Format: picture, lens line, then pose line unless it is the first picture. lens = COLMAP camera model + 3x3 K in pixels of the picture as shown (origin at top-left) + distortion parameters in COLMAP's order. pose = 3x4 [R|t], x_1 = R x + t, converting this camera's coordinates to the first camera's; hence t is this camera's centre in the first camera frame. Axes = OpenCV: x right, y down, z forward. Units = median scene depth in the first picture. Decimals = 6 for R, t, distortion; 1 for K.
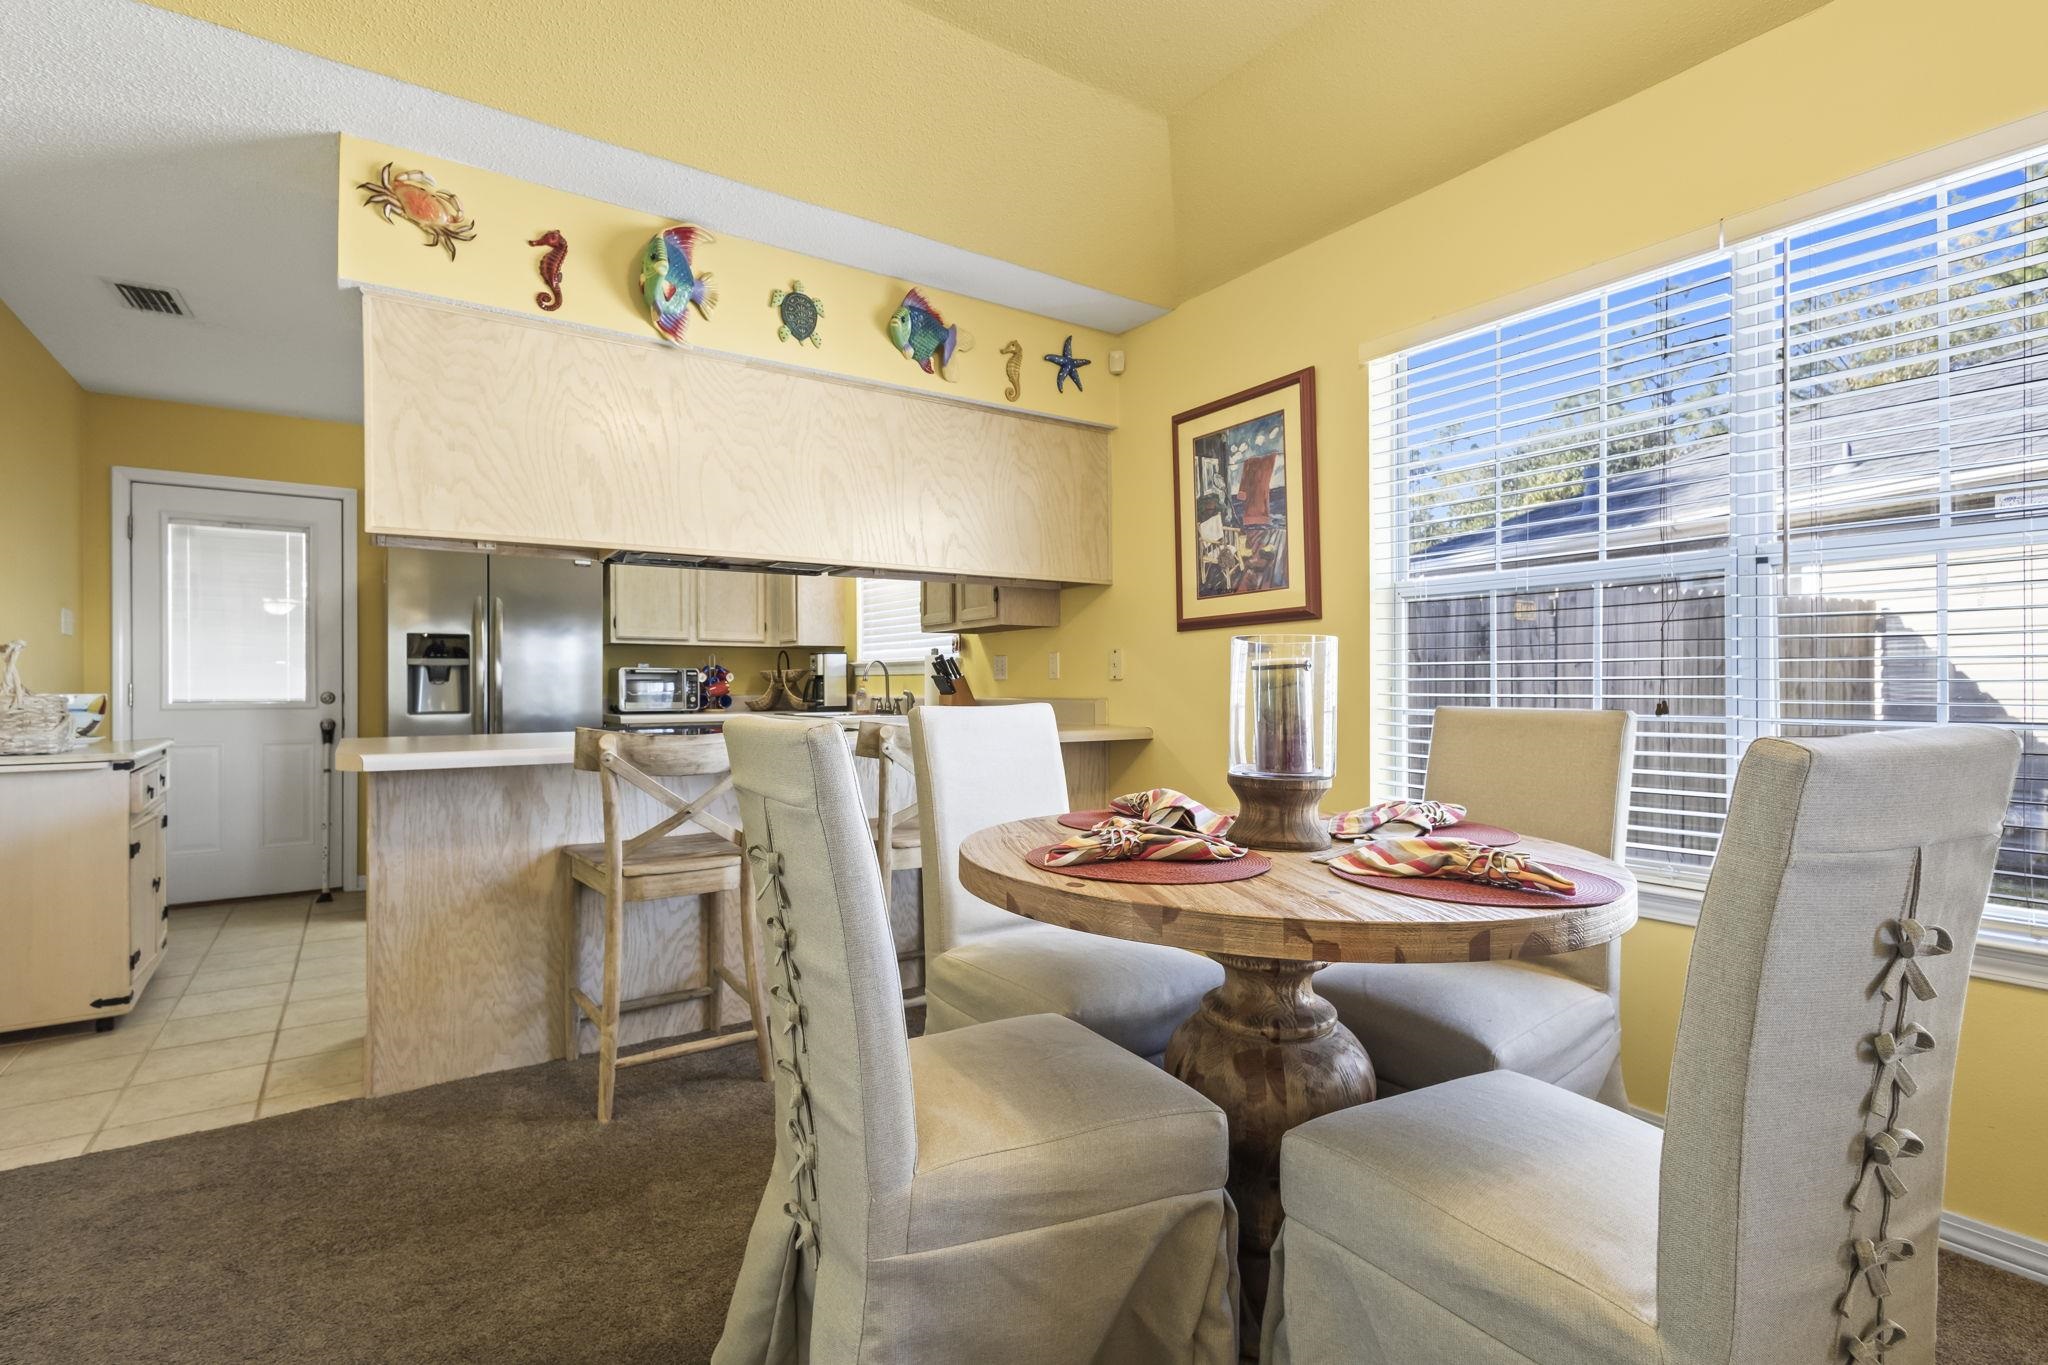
lens RADIAL K [[930.9, 0, 1015.3], [0, 930.9, 685.9], [0, 0, 1]] dist [0.007824, -0.000836]
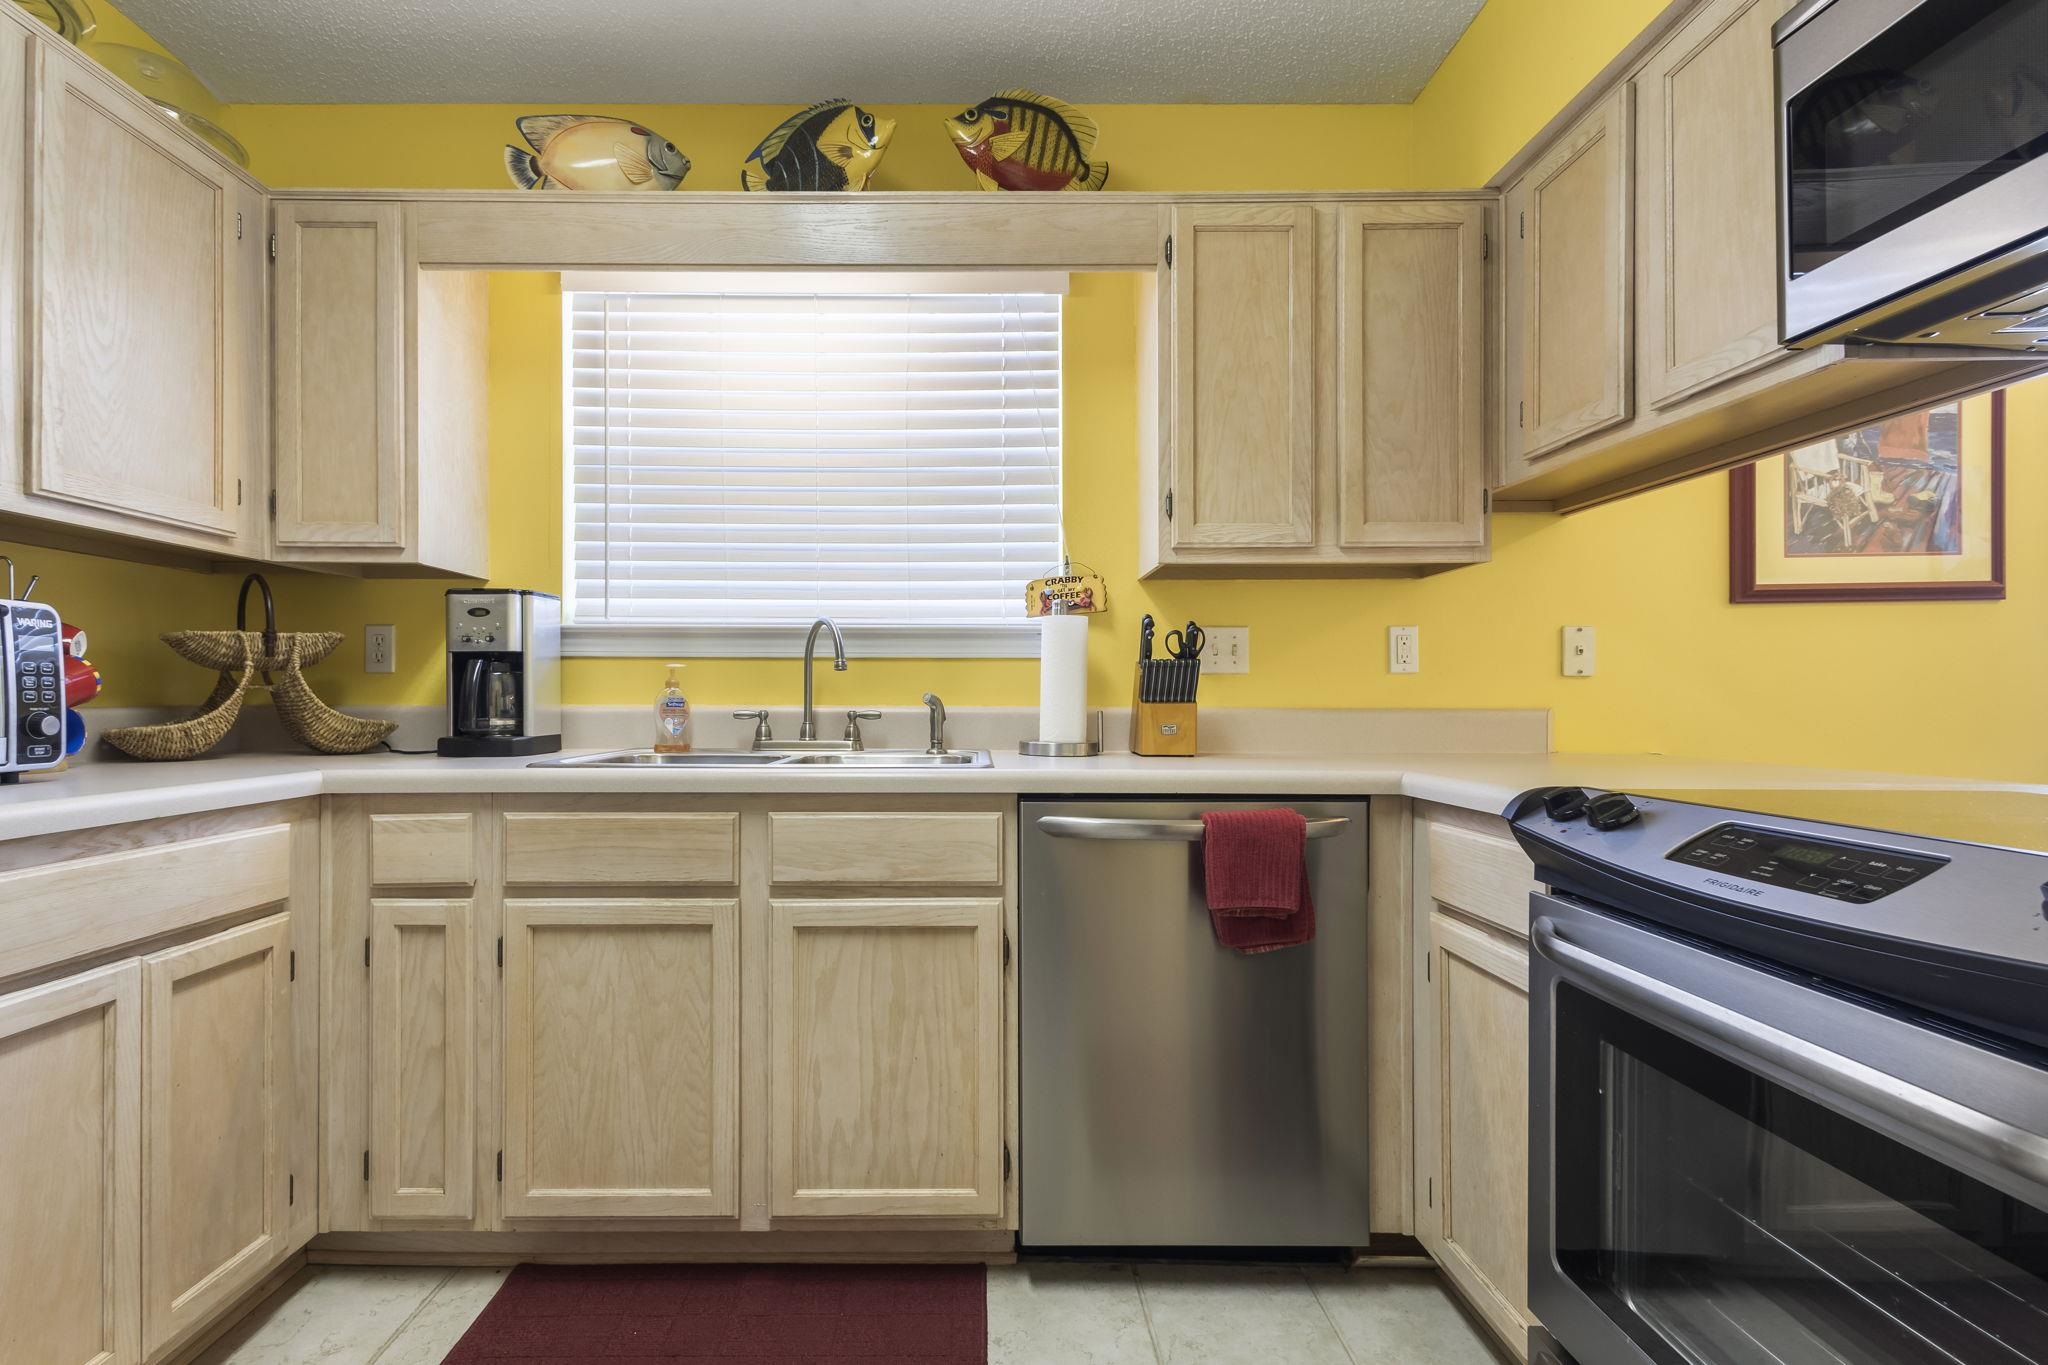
lens RADIAL K [[960.1, 0, 983.2], [0, 960.1, 693.5], [0, 0, 1]] dist [0.004751, 0.000890]
pose [[0.571902, 0.008499, 0.820278, -0.738763], [-0.003254, 0.999962, -0.008092, 0.012998], [-0.820315, 0.001959, 0.571908, 1.148441]]
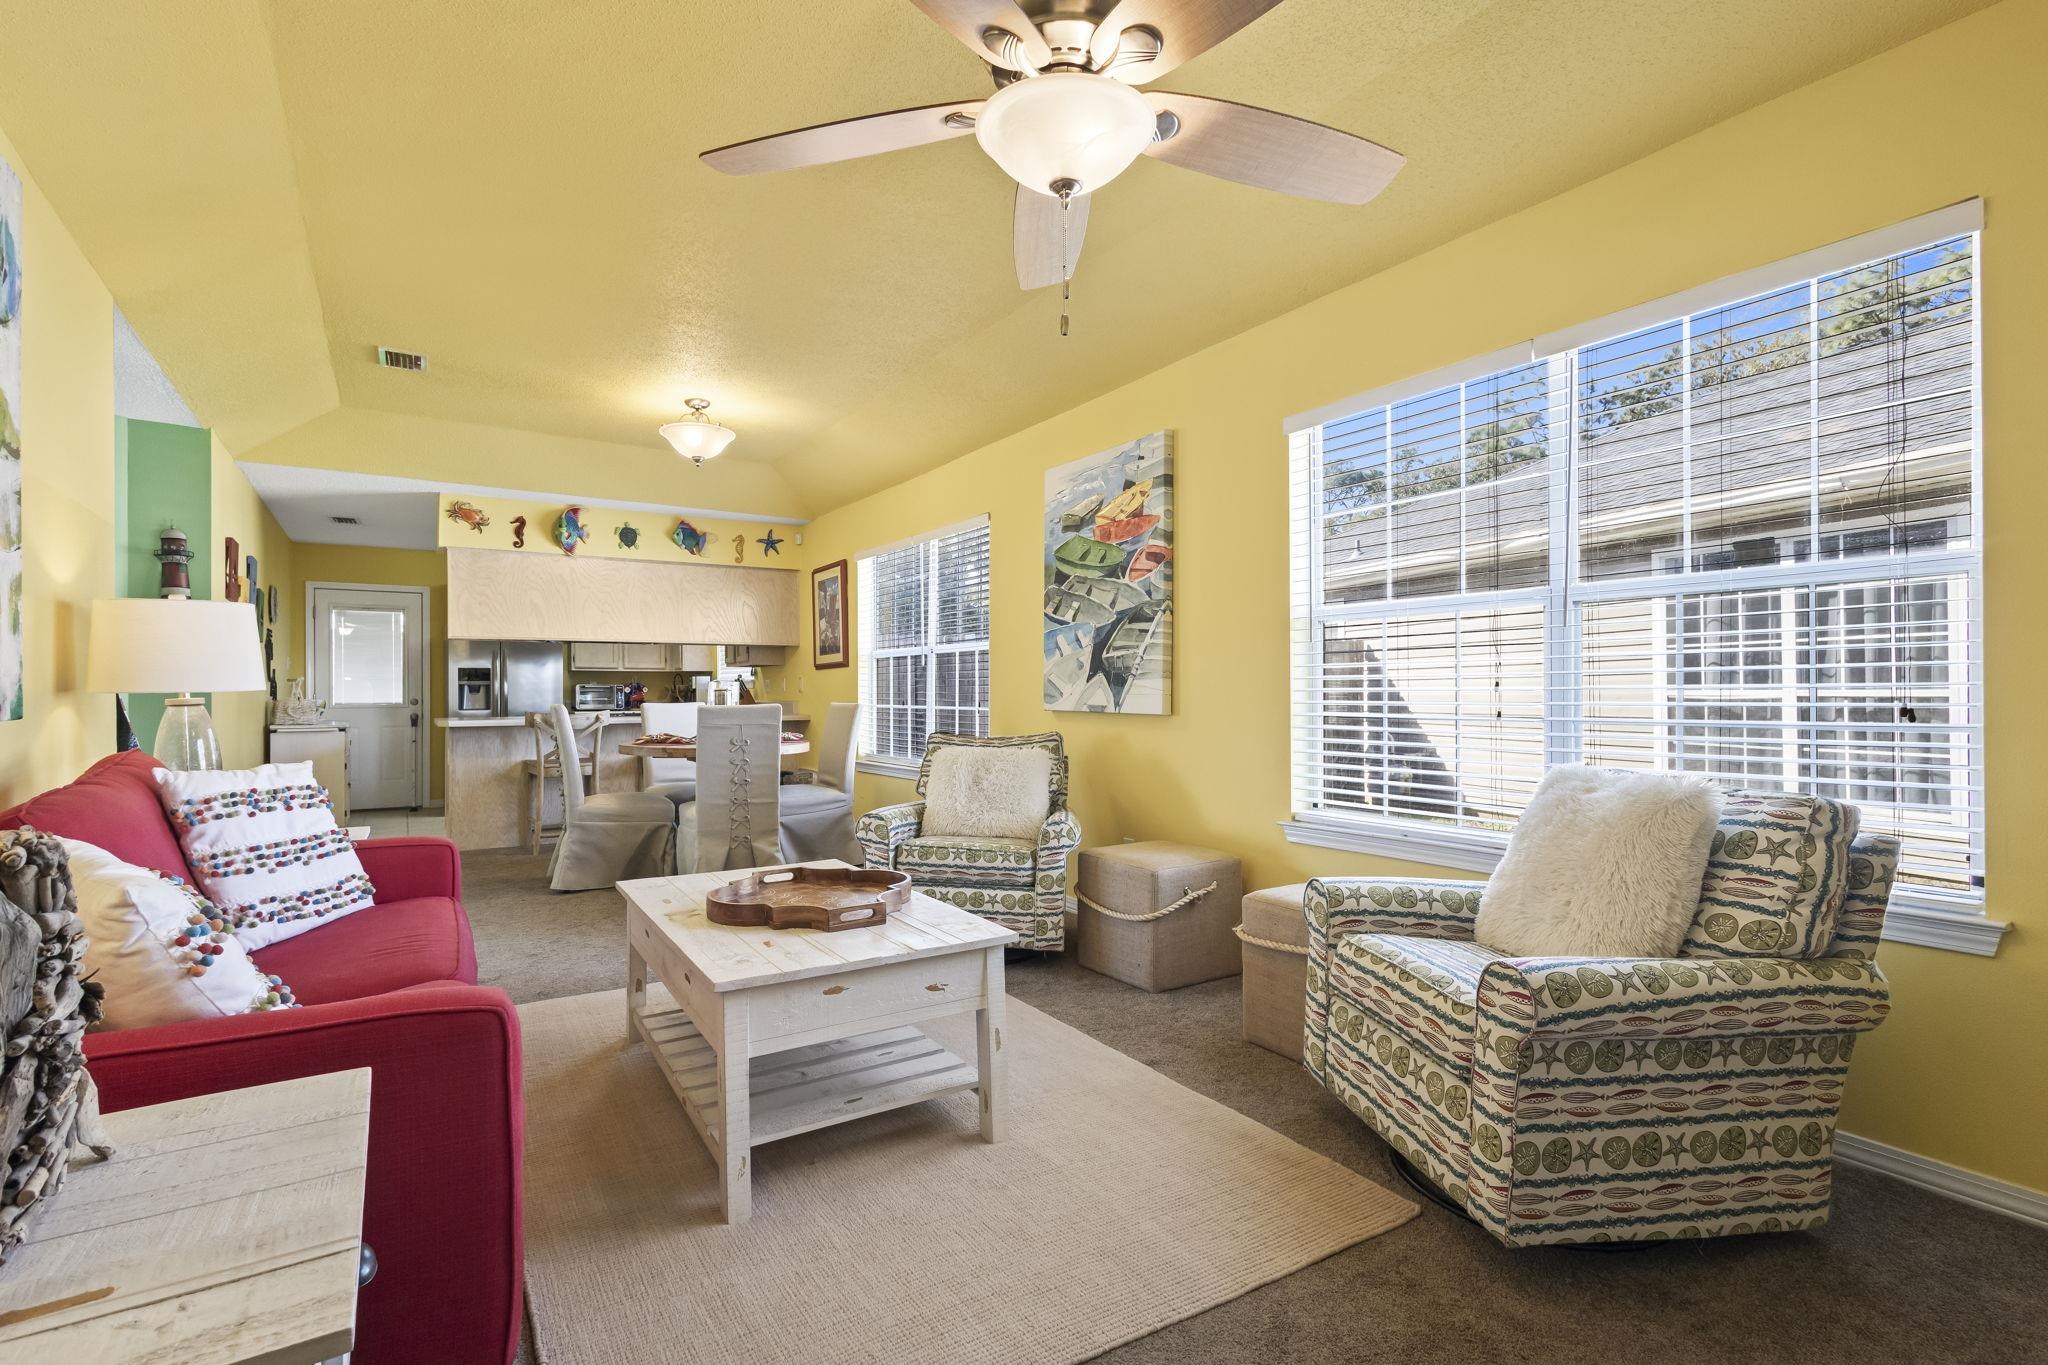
lens RADIAL K [[930.9, 0, 1018.6], [0, 930.9, 695.1], [0, 0, 1]] dist [0.007824, -0.000836]
pose [[0.999746, 0.000347, -0.022536, 0.754315], [-0.000315, 0.999999, 0.001409, -0.005158], [0.022537, -0.001402, 0.999745, -1.238042]]
